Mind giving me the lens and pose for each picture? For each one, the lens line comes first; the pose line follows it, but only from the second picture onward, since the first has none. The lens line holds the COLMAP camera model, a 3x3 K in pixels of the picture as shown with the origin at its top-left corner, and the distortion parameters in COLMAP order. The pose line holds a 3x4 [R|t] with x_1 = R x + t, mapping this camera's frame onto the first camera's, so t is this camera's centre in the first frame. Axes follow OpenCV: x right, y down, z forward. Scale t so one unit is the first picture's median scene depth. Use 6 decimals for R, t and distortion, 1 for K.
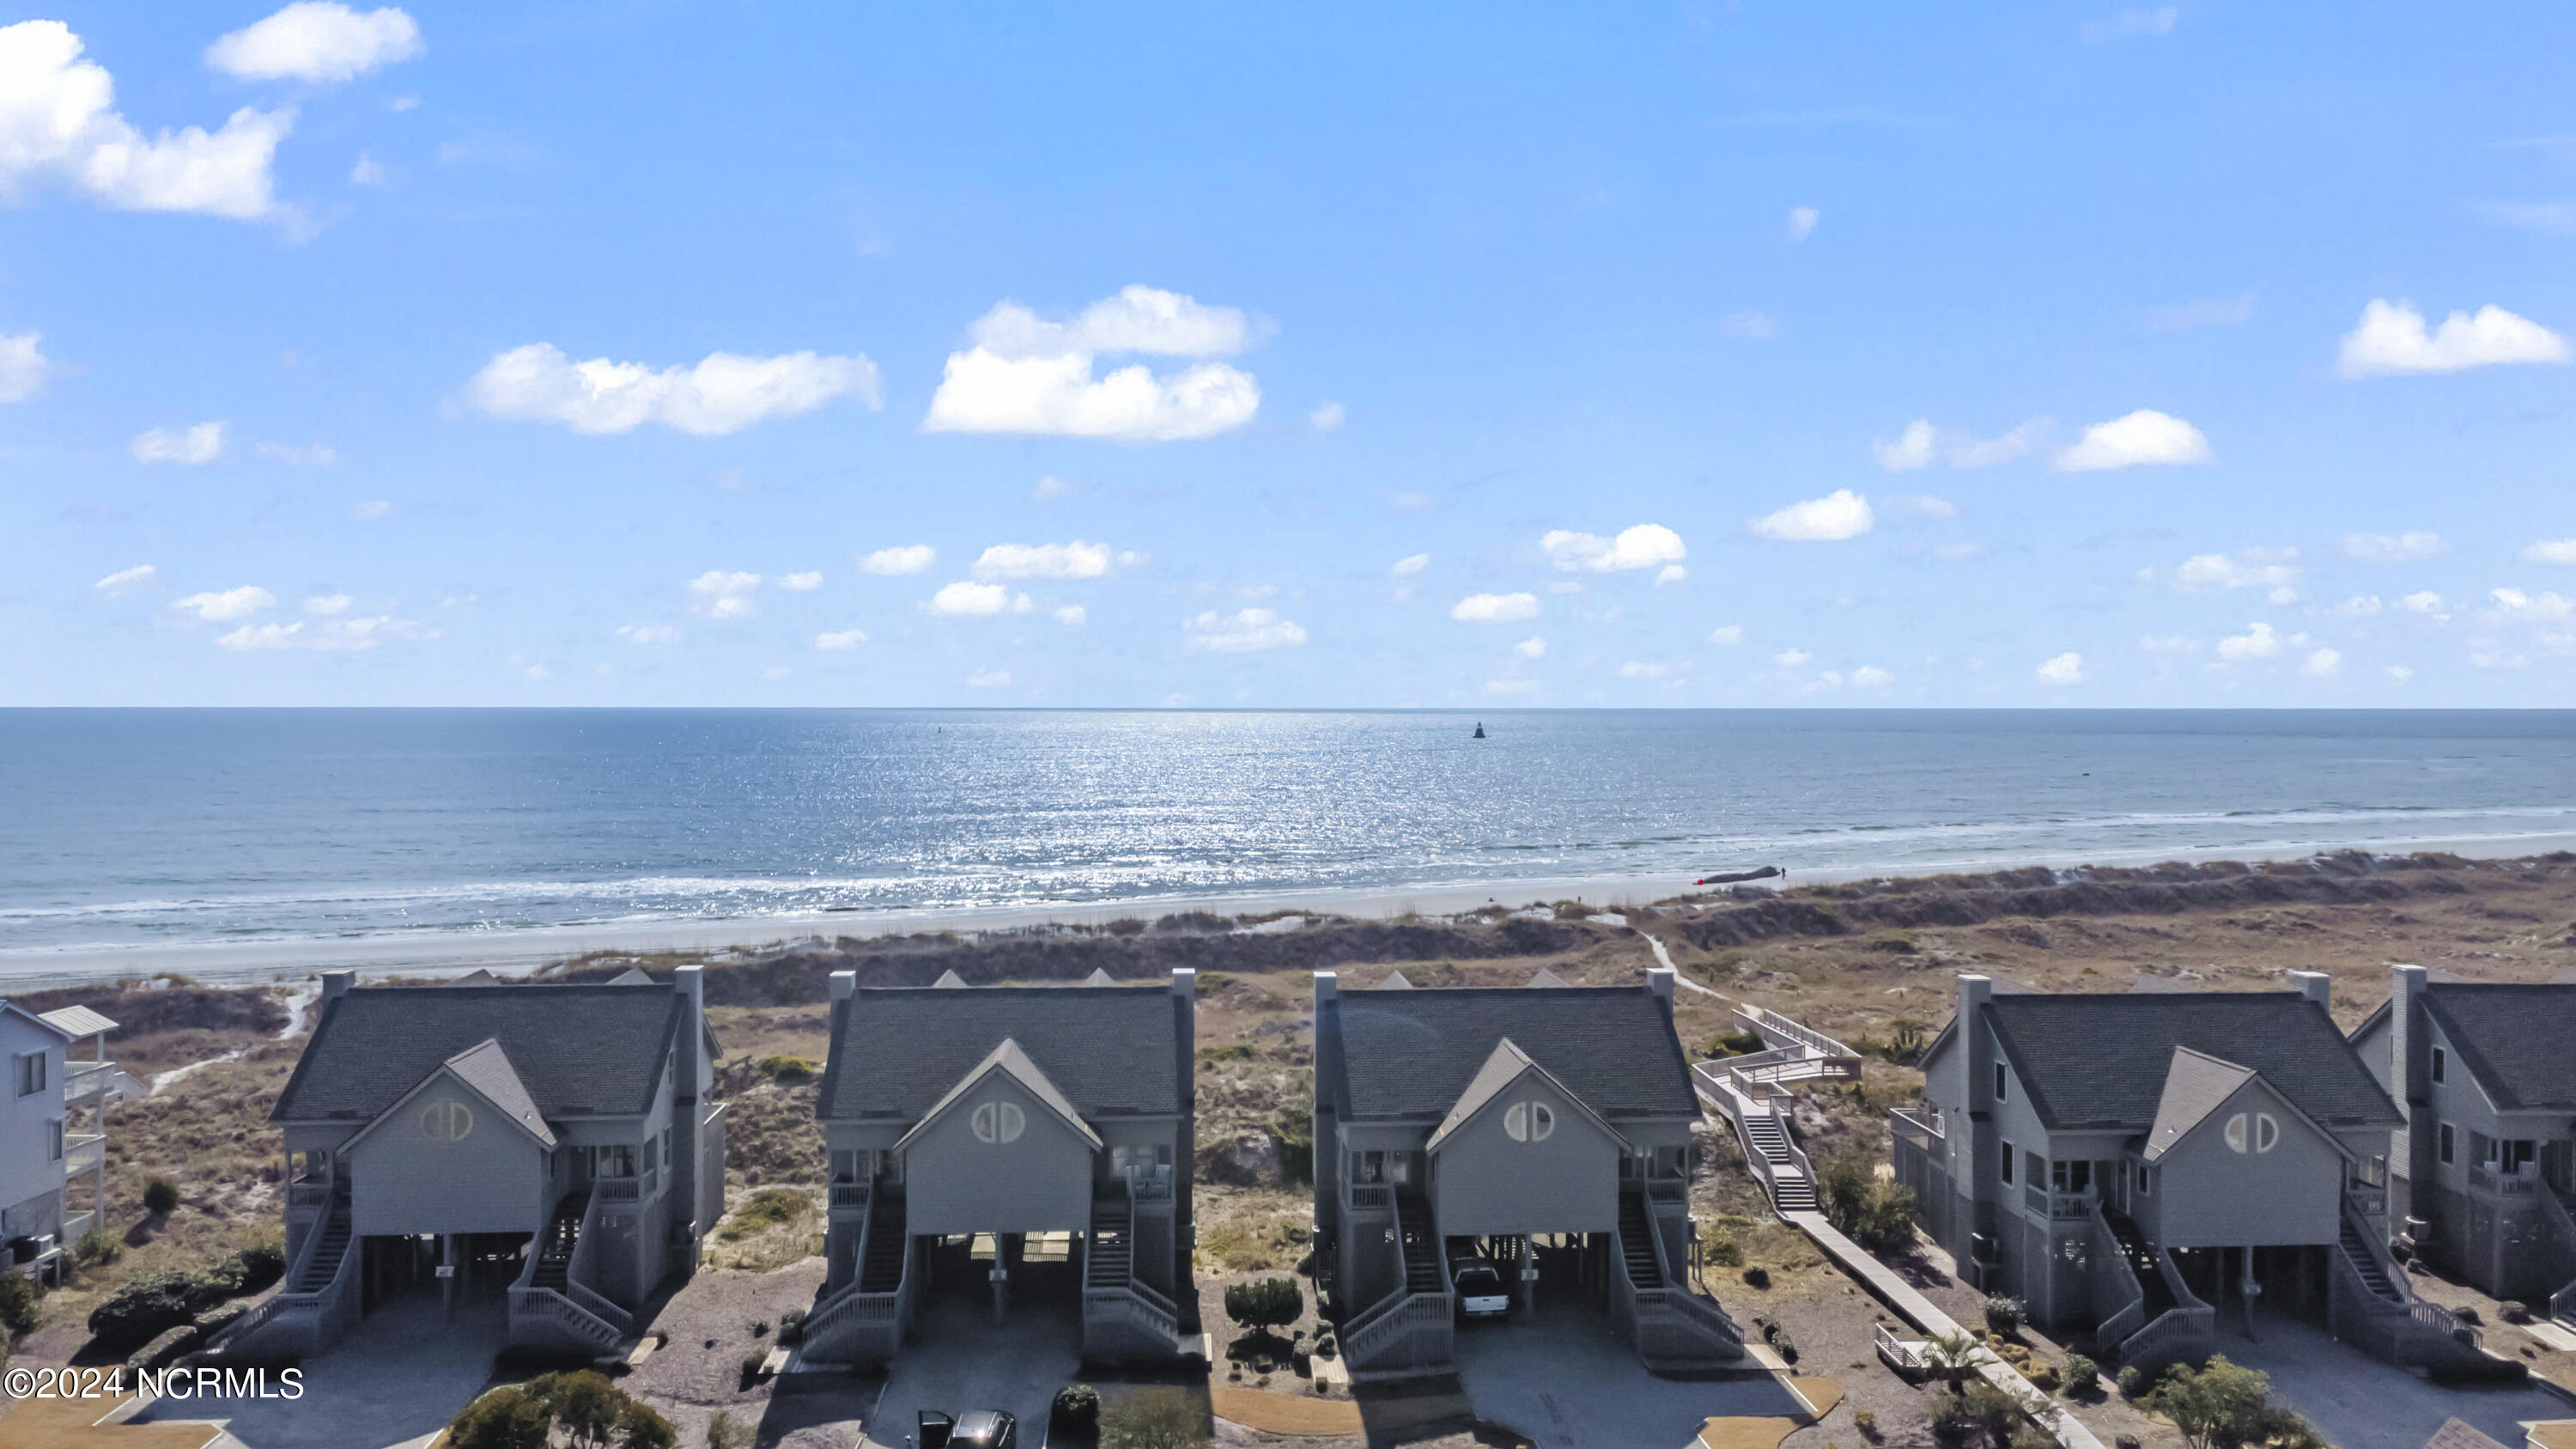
lens RADIAL K [[1888.9, 0, 1280.1], [0, 1888.9, 761.7], [0, 0, 1]] dist [0.023299, -0.022085]
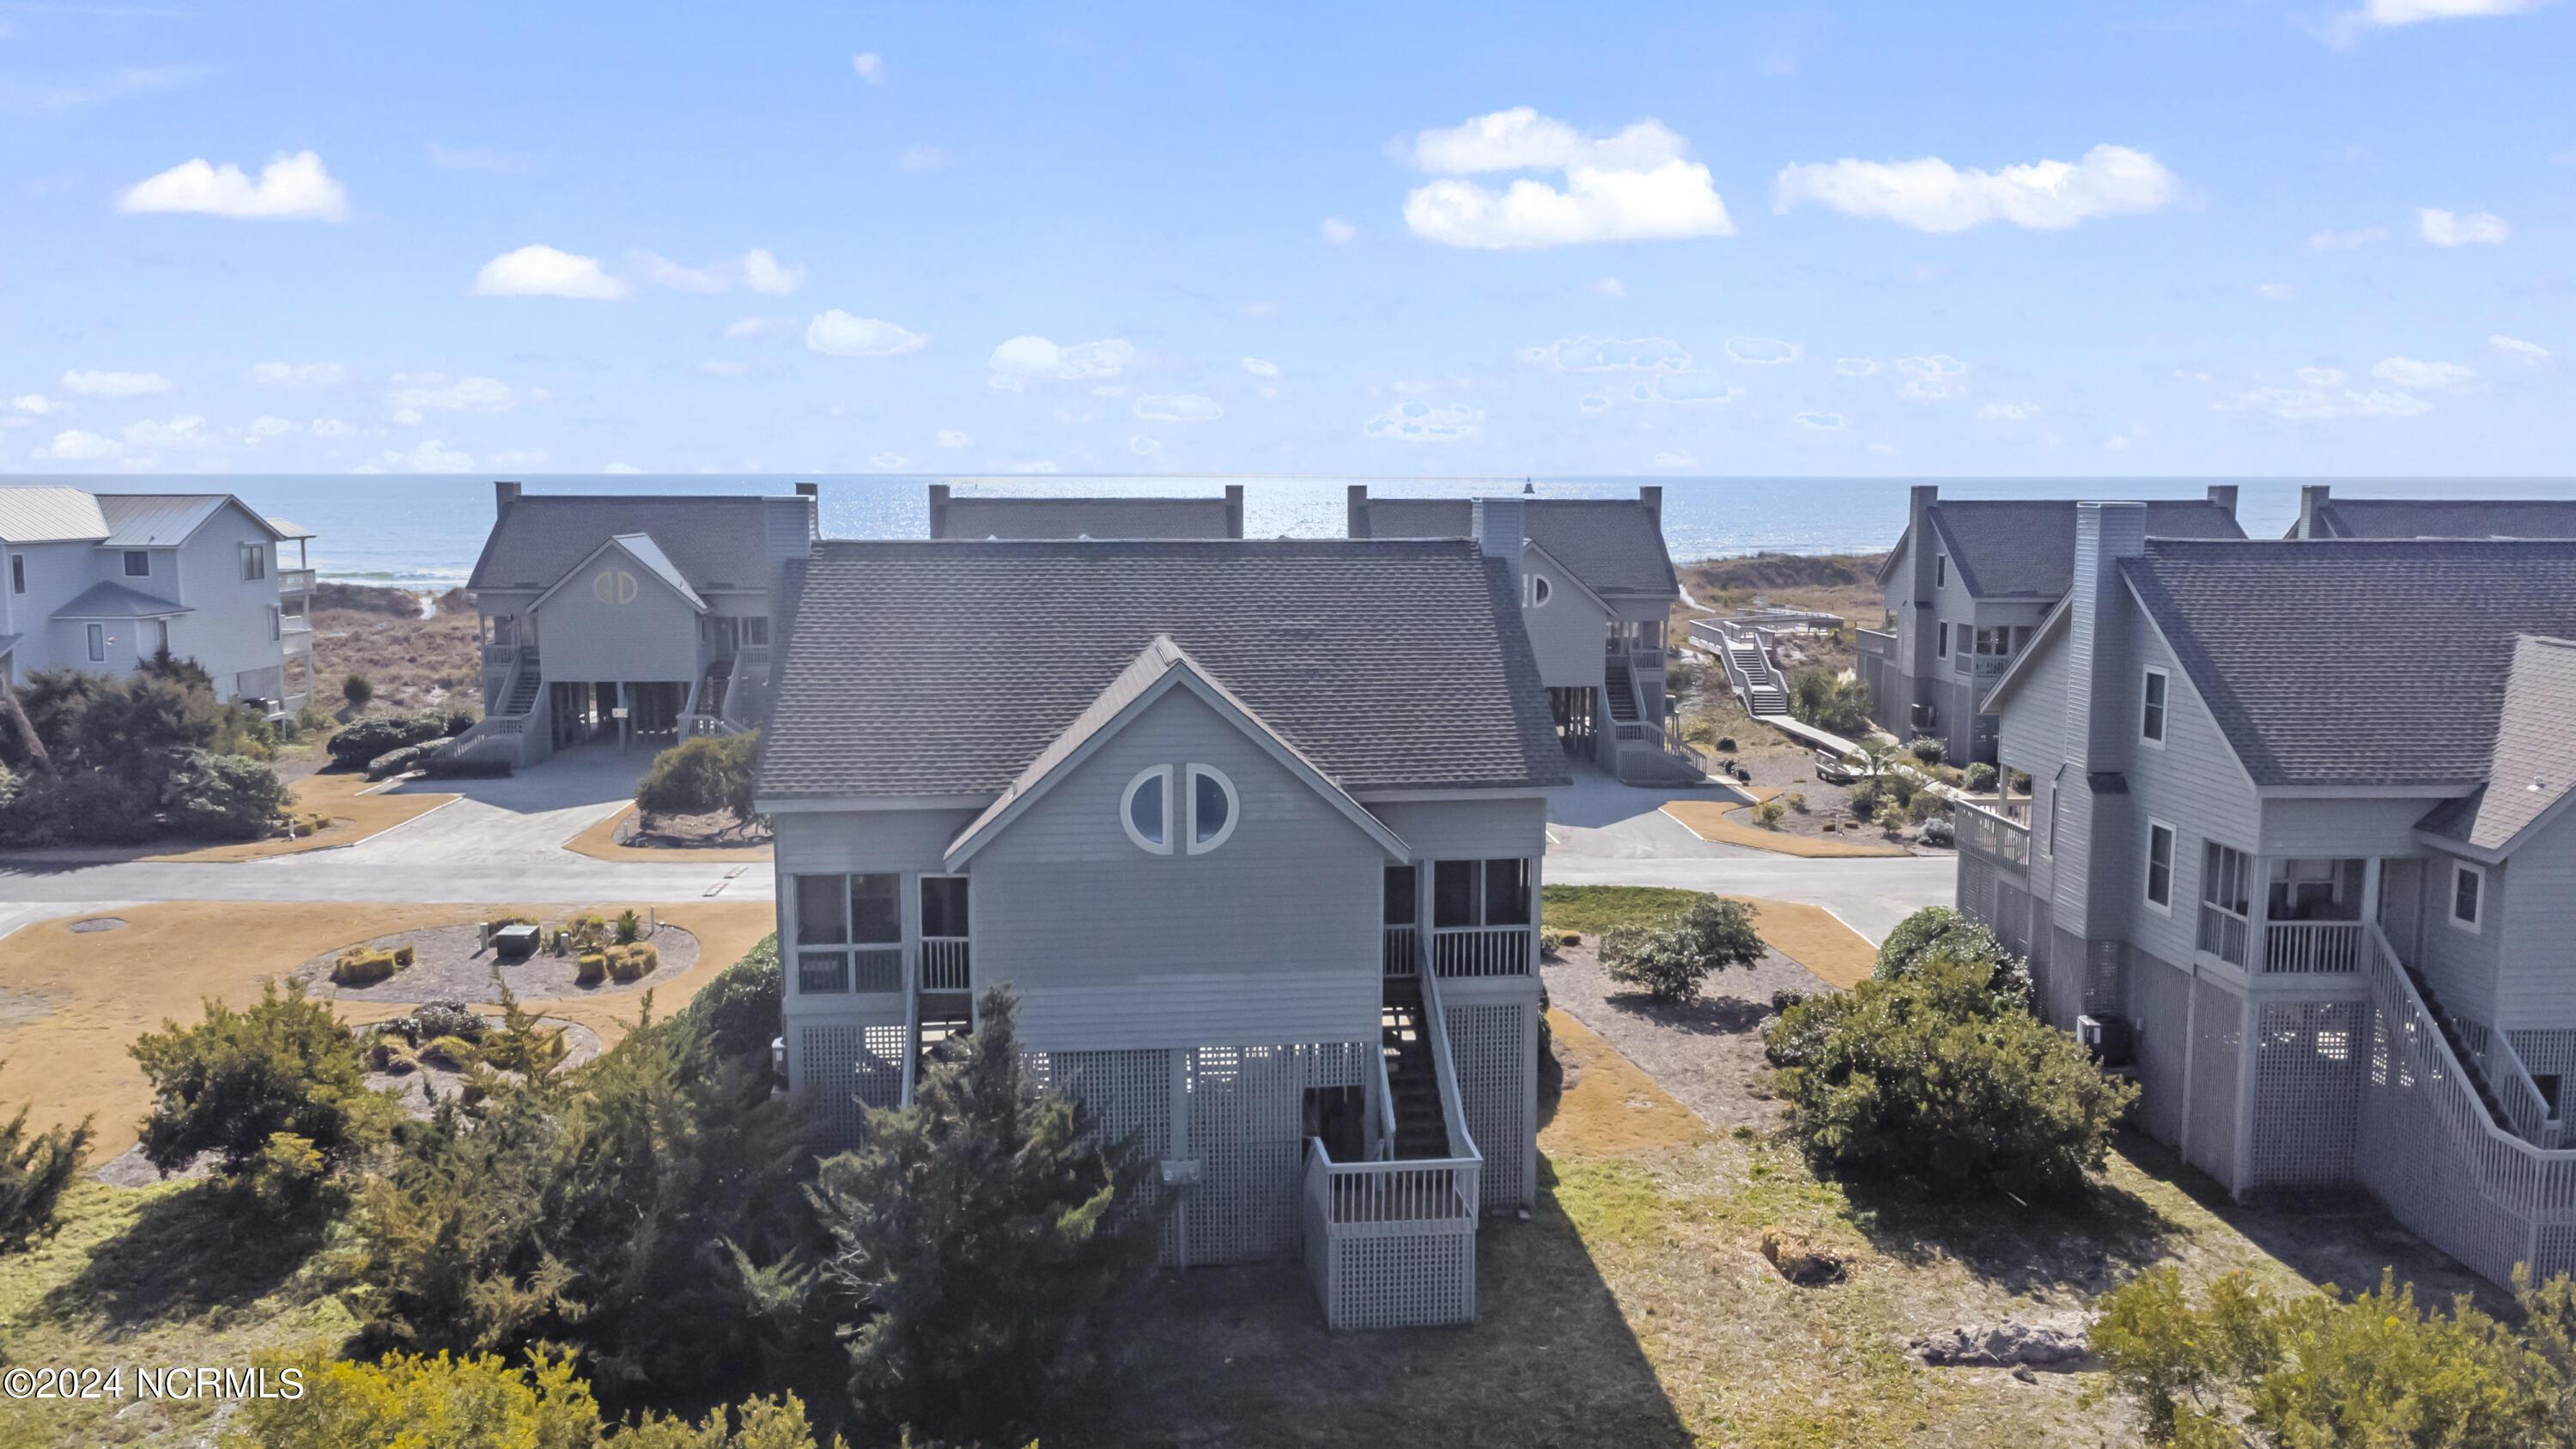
lens RADIAL K [[1888.9, 0, 1289.8], [0, 1888.9, 729.5], [0, 0, 1]] dist [0.023299, -0.022085]
pose [[0.999828, 0.005760, -0.017617, 0.003084], [-0.003547, 0.992378, 0.123178, 0.130623], [0.018193, -0.123095, 0.992228, -0.177664]]
